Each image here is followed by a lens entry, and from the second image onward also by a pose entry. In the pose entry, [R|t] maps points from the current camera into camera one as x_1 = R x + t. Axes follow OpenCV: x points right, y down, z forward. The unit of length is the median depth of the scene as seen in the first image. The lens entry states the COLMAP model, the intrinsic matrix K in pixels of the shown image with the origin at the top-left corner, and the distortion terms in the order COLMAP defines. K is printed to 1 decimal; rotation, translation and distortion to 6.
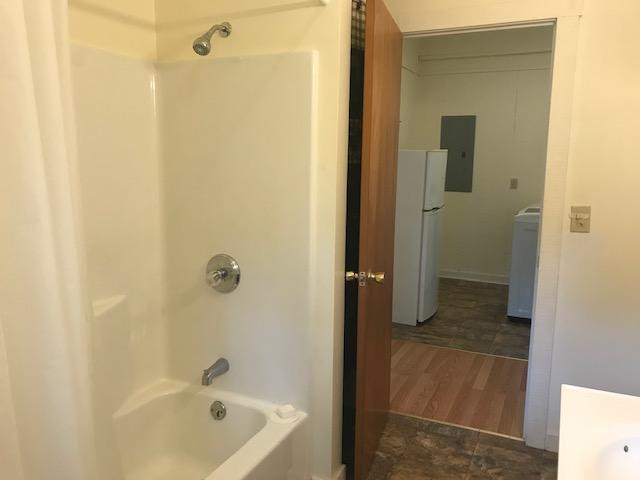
lens RADIAL K [[533.7, 0, 320.0], [0, 533.7, 240.0], [0, 0, 1]] dist [-0.000891, 0.001082]
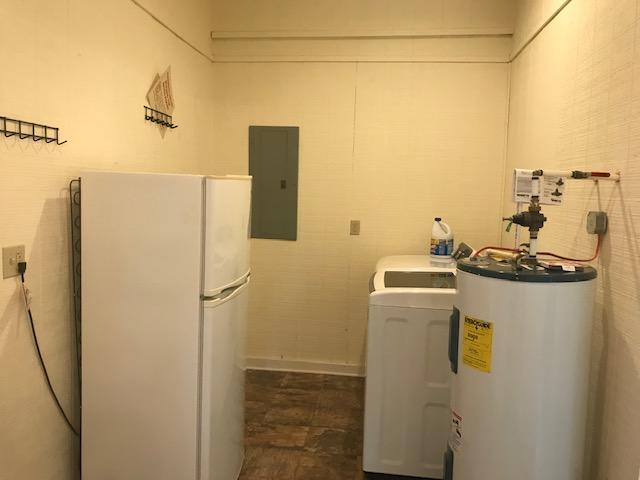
lens RADIAL K [[533.7, 0, 320.0], [0, 533.7, 240.0], [0, 0, 1]] dist [-0.000891, 0.001082]
pose [[0.949060, -0.013905, 0.314789, 0.108124], [0.030415, 0.998404, -0.047596, -0.061092], [-0.313624, 0.054745, 0.947968, 0.378747]]
